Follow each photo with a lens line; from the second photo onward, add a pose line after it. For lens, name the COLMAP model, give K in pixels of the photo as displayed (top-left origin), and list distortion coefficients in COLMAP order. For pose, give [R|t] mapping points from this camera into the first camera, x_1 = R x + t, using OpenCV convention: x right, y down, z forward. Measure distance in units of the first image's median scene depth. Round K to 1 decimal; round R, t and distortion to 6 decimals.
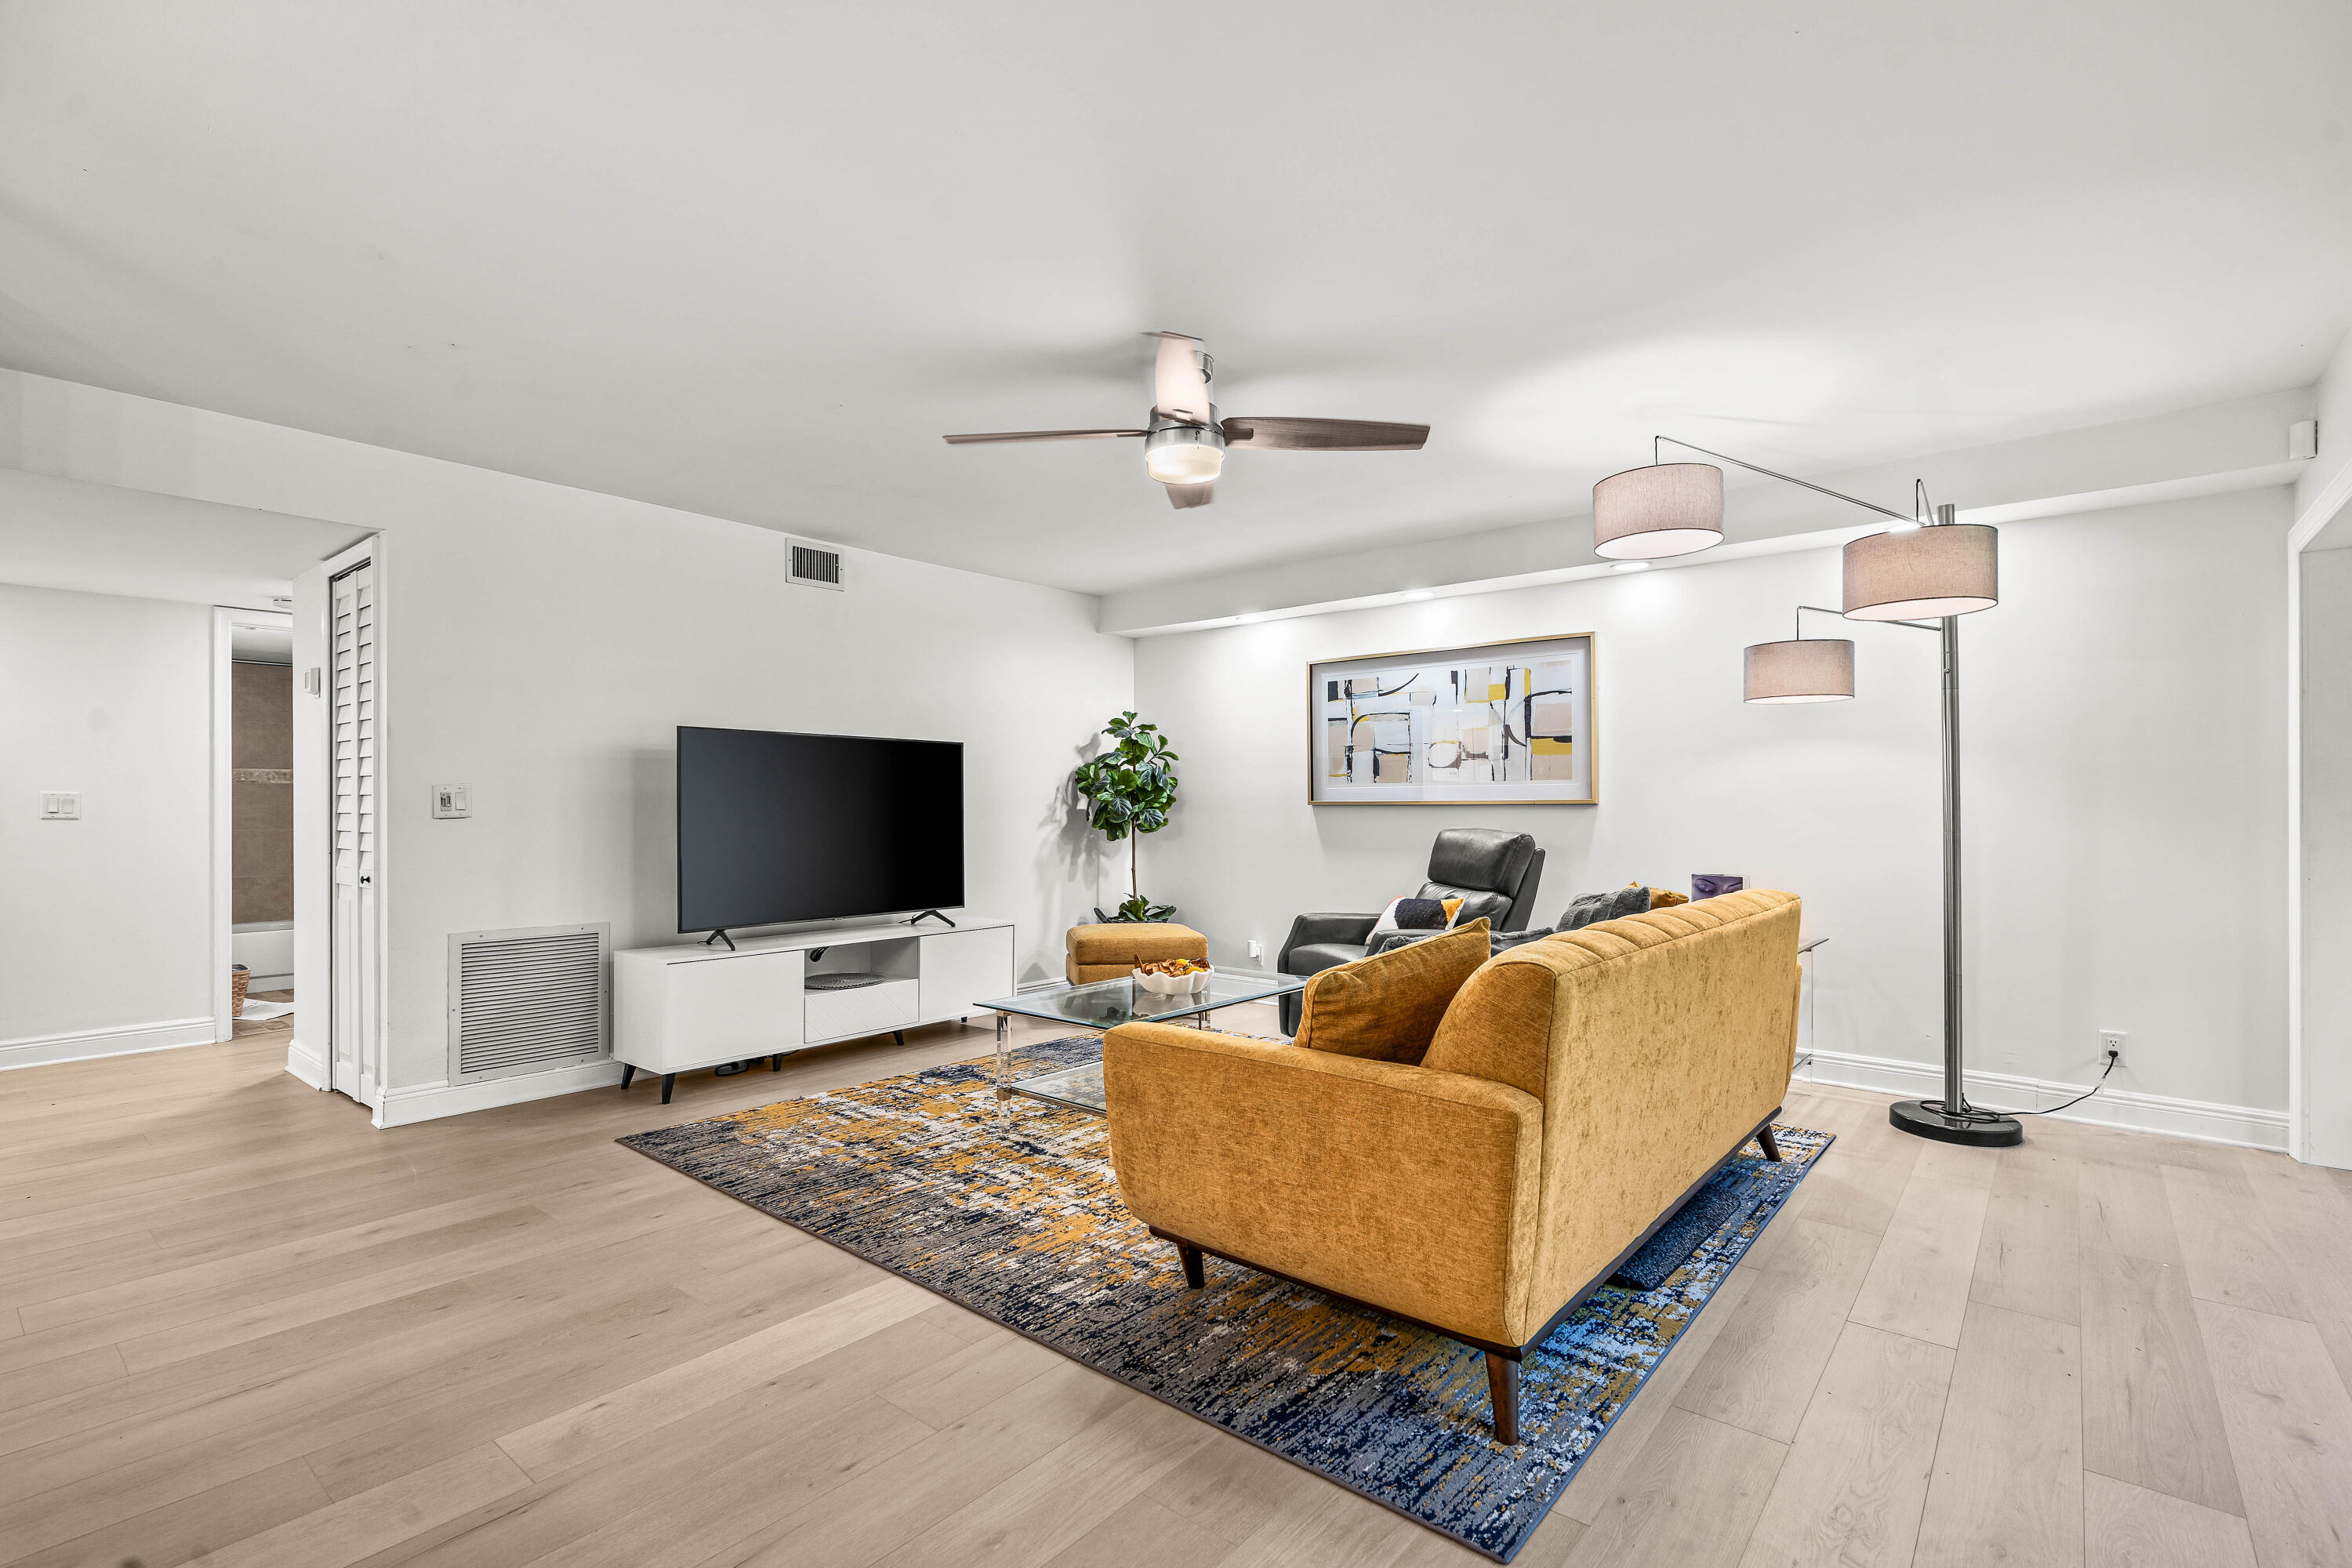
lens RADIAL K [[1084.6, 0, 1167.7], [0, 1084.6, 795.9], [0, 0, 1]] dist [-0.014346, 0.000011]
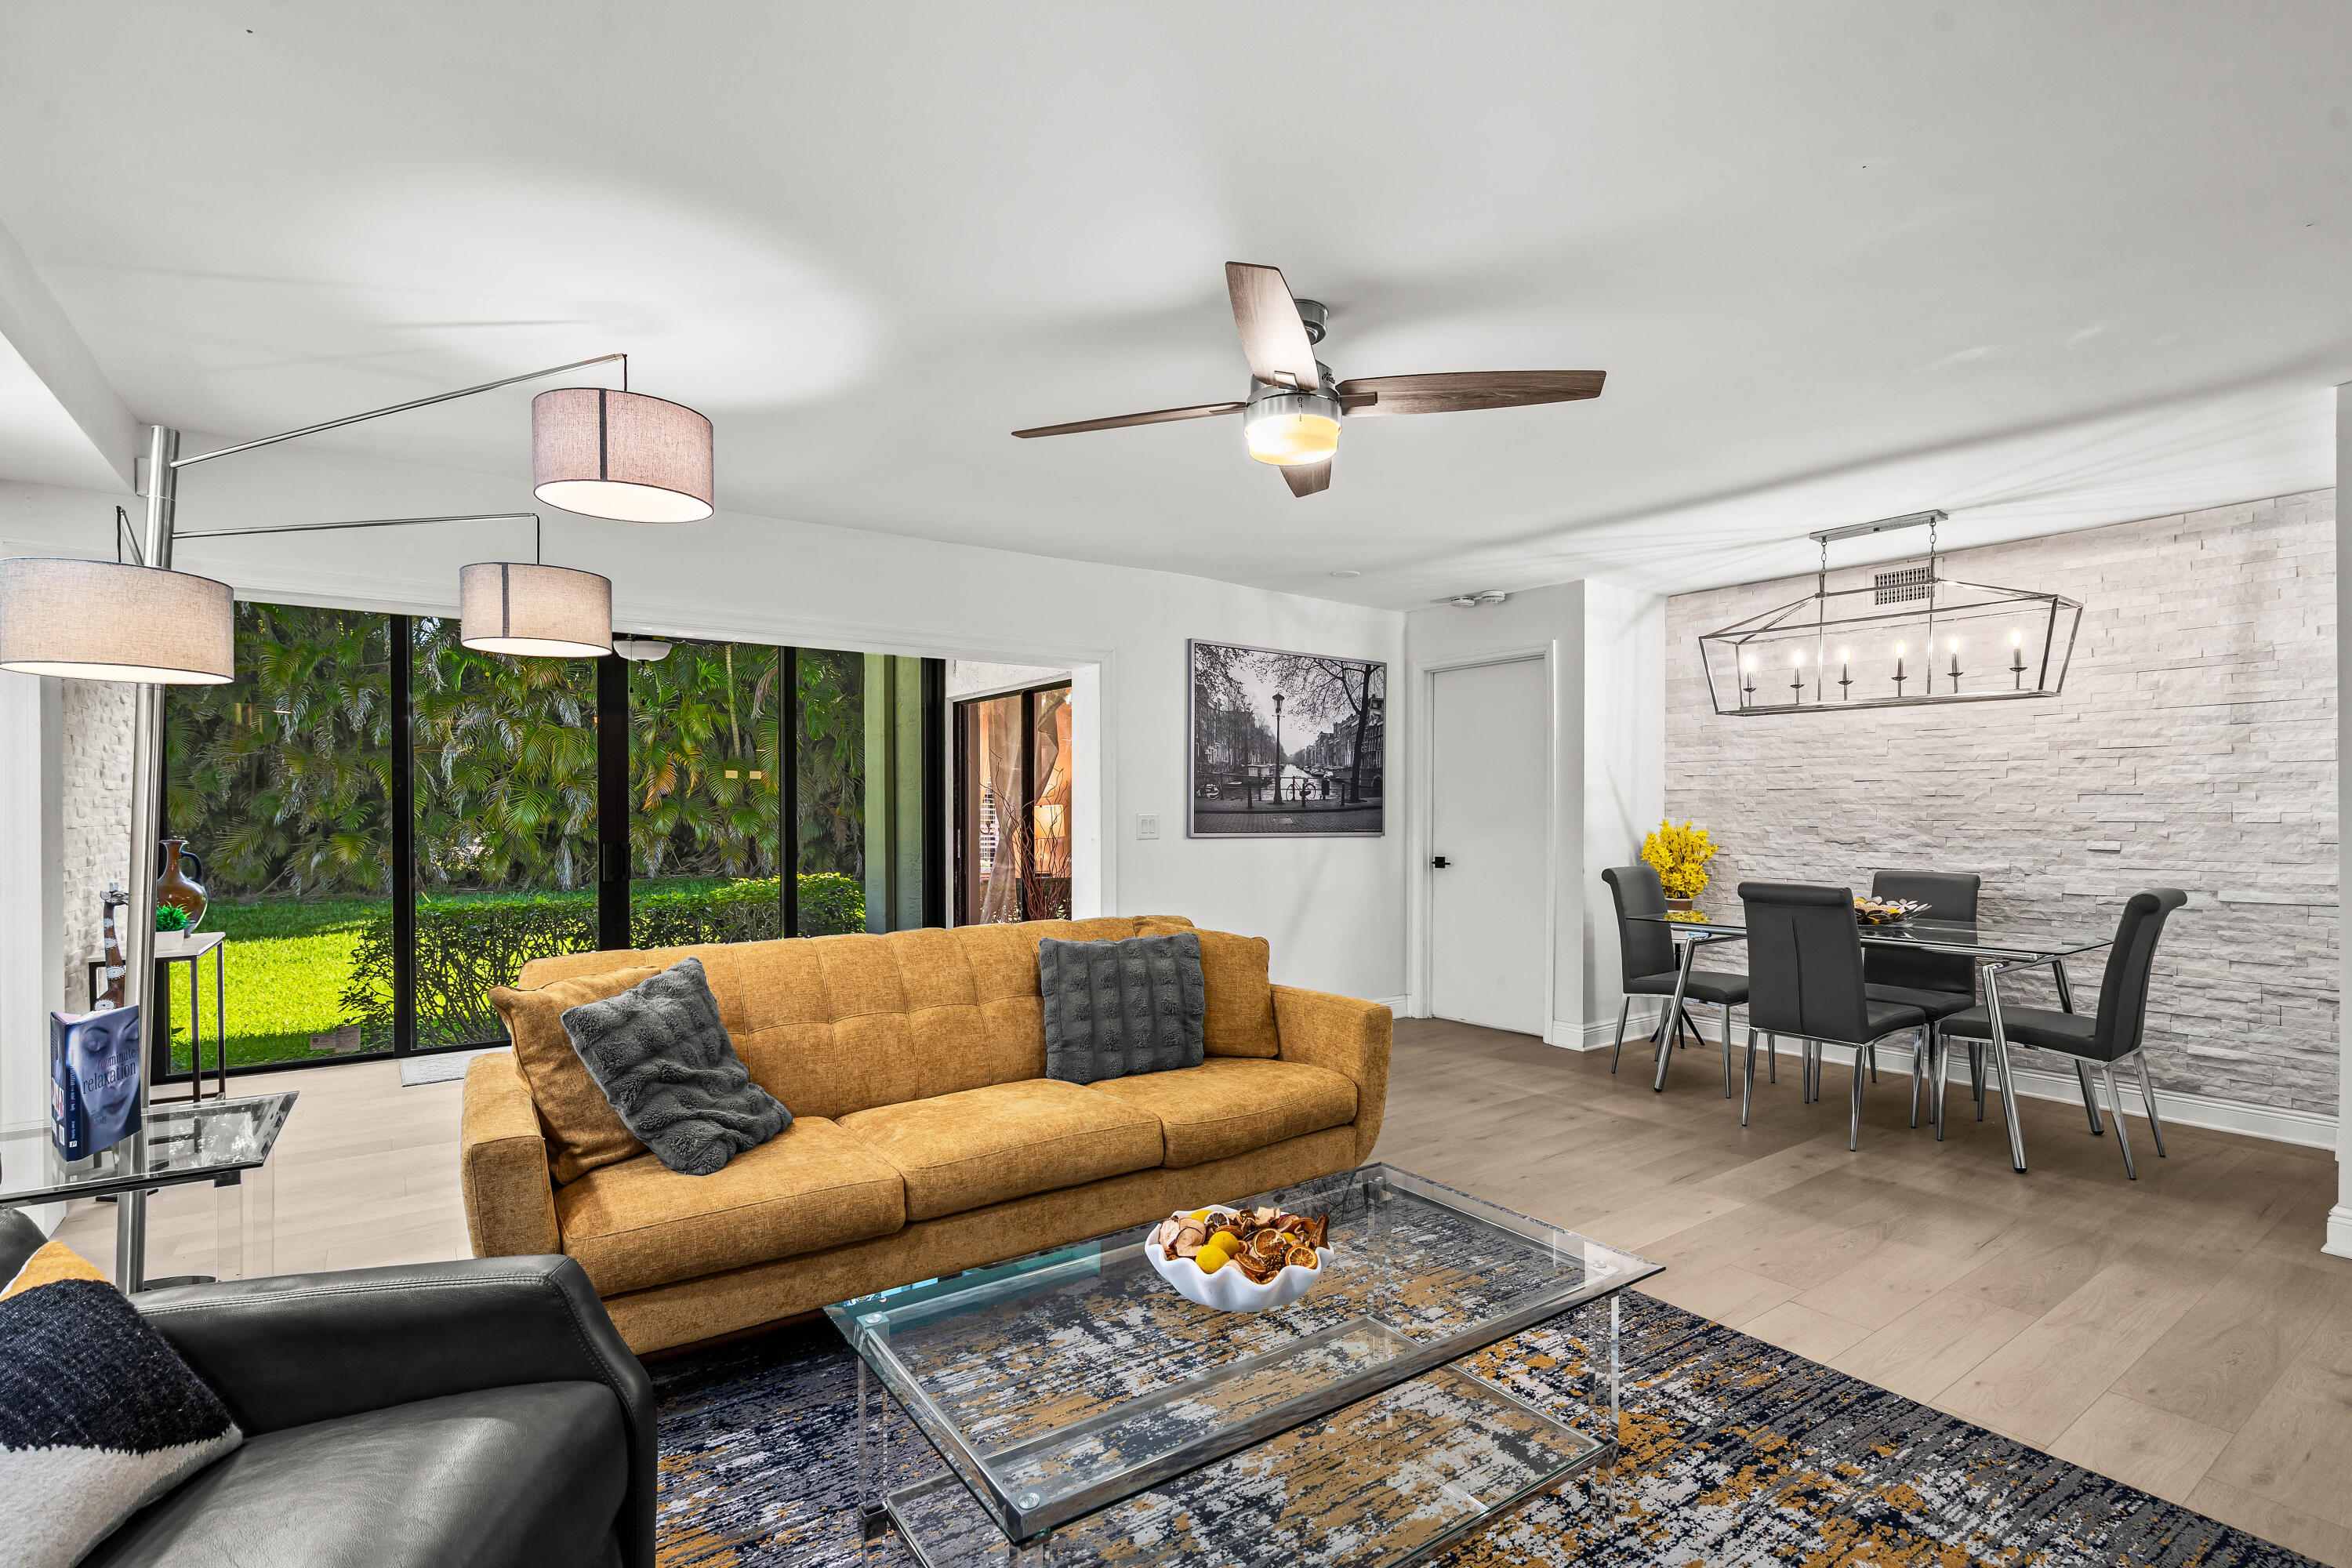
lens RADIAL K [[1079.5, 0, 1164.2], [0, 1079.5, 816.6], [0, 0, 1]] dist [0.001606, 0.000794]
pose [[-0.967022, 0.000495, 0.254692, -0.068842], [0.000492, 1.000000, -0.000076, -0.013412], [-0.254692, 0.000052, -0.967022, 1.277520]]
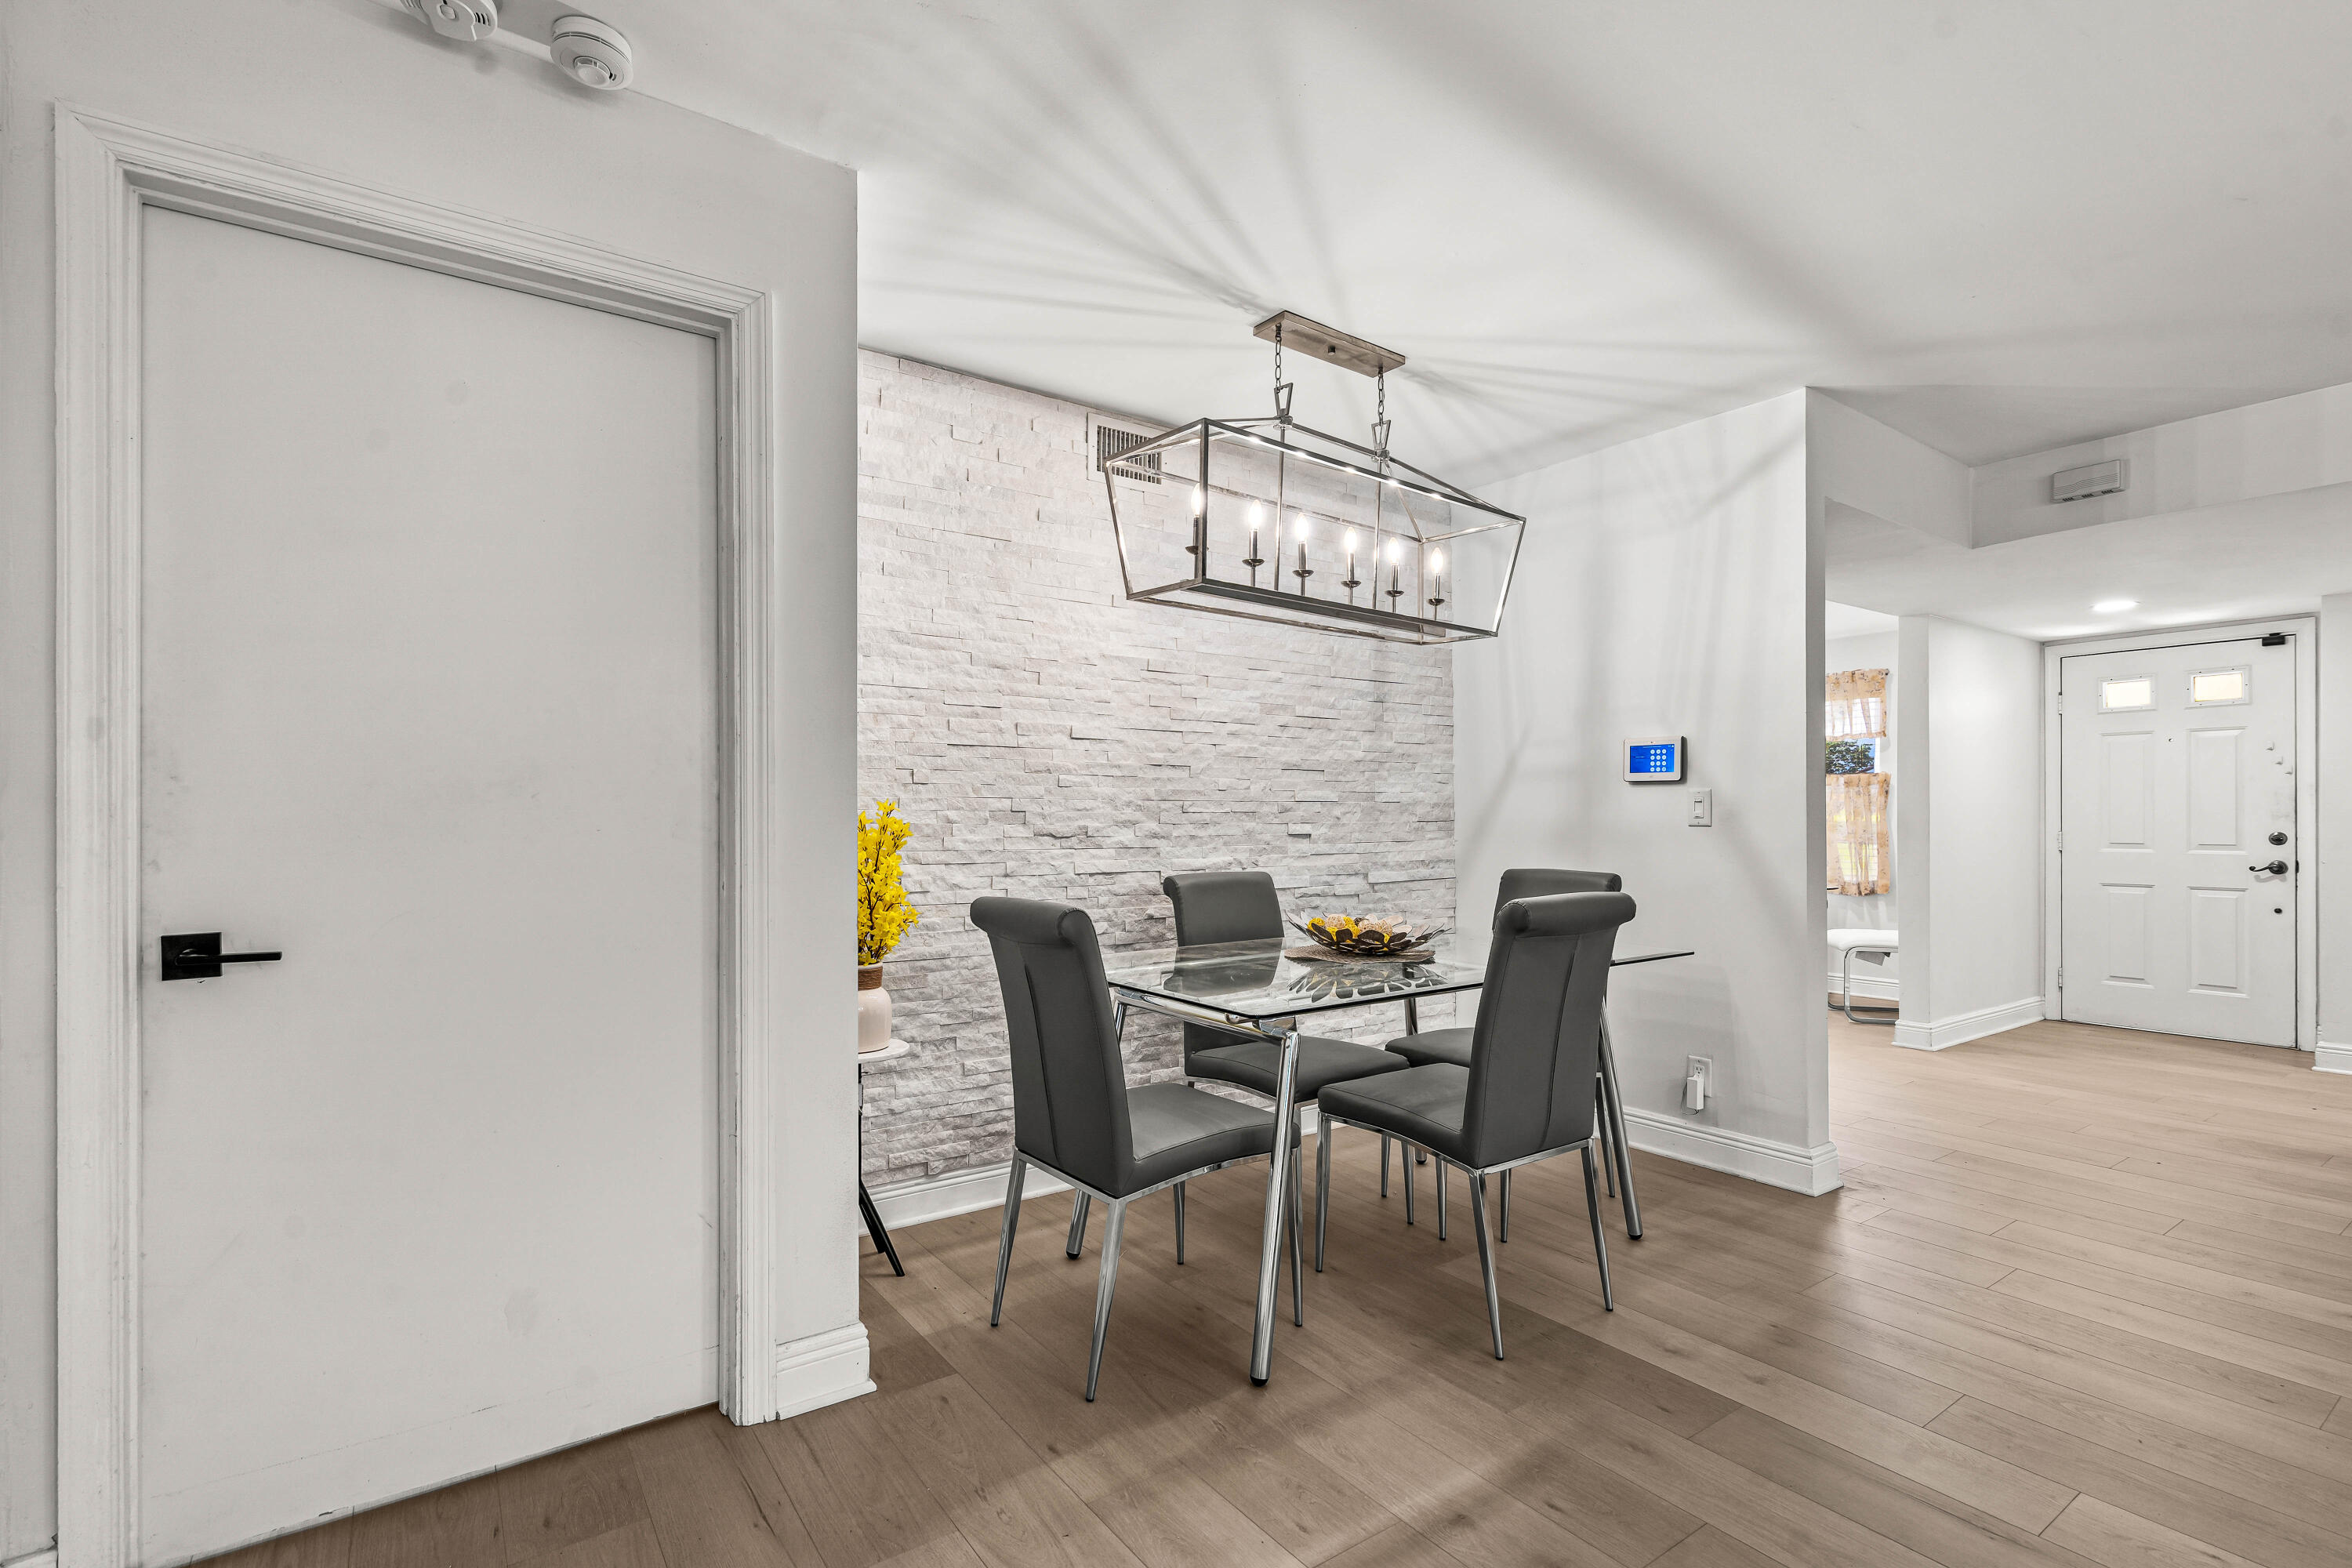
lens RADIAL K [[1089.5, 0, 1167.1], [0, 1089.5, 816.6], [0, 0, 1]] dist [-0.004866, 0.000586]
pose [[-0.255559, 0.002168, -0.966791, 0.213702], [0.008820, 0.999961, -0.000089, 0.002825], [0.966753, -0.008550, -0.255568, 0.211559]]
